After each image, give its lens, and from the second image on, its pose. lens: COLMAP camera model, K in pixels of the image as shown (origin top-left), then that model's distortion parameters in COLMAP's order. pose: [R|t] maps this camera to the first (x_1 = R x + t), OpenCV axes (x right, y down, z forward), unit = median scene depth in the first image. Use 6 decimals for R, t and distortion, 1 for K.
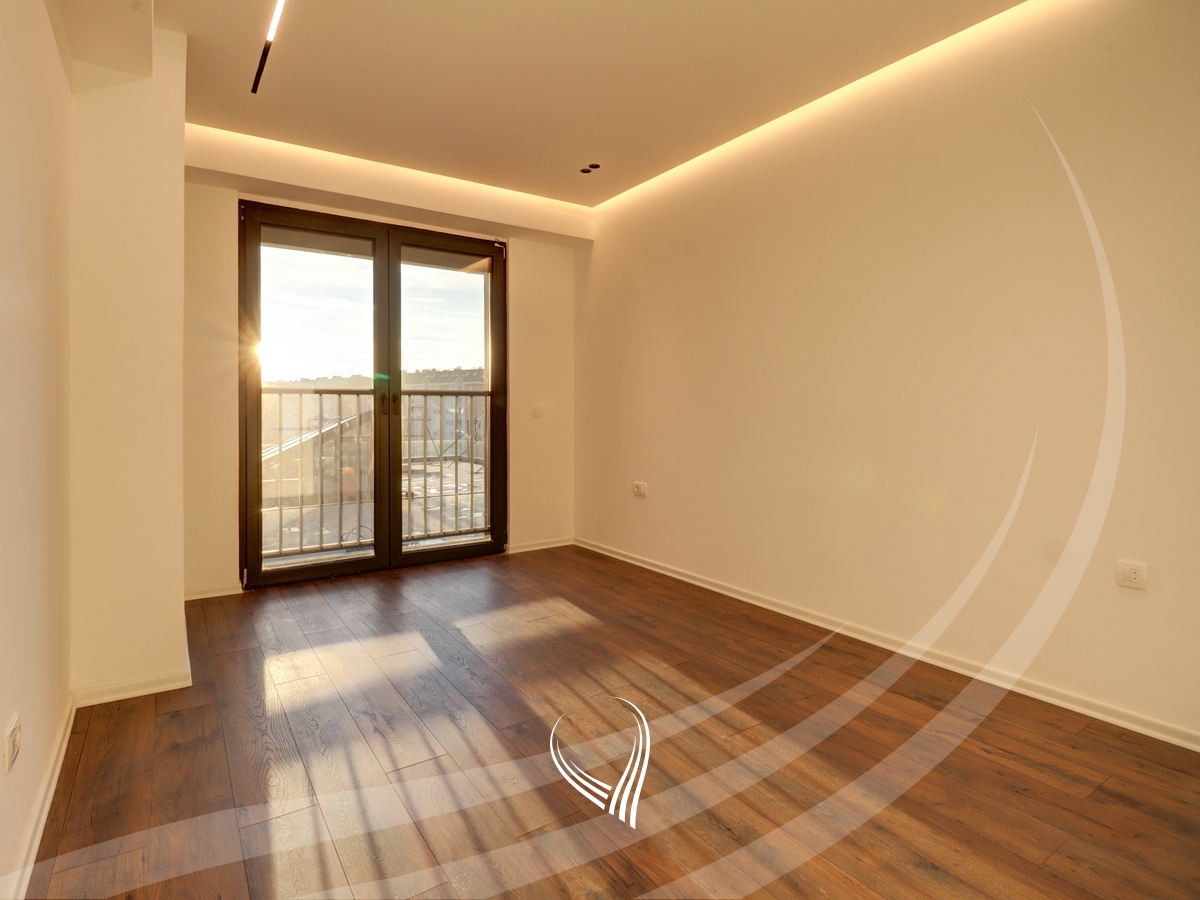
lens RADIAL K [[634.2, 0, 600.3], [0, 634.2, 409.2], [0, 0, 1]] dist [-0.000011, -0.000072]
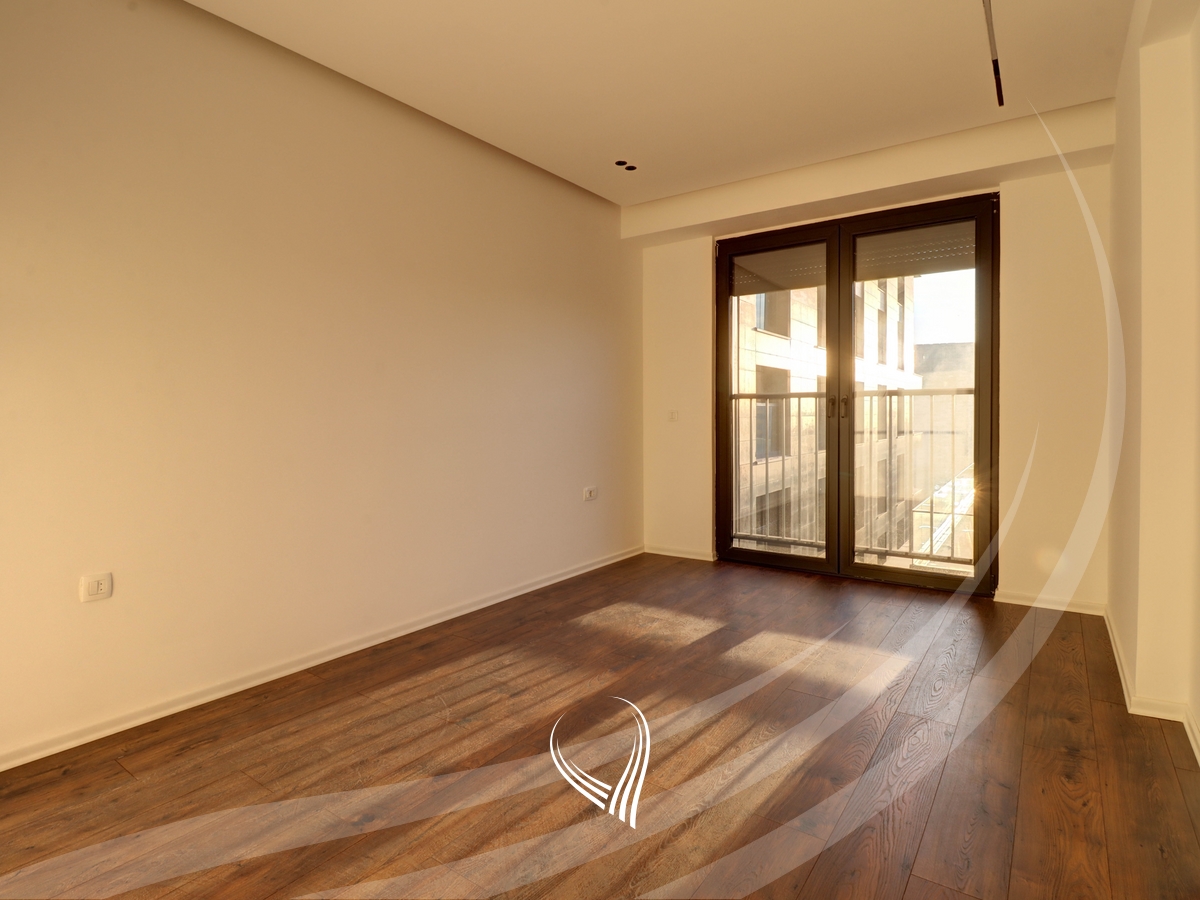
lens RADIAL K [[634.5, 0, 599.7], [0, 634.5, 421.5], [0, 0, 1]] dist [0.002048, 0.000379]
pose [[0.340446, 0.012810, -0.940177, 0.457711], [0.002013, 0.999895, 0.014352, 0.000484], [0.940262, -0.006778, 0.340384, 0.328103]]
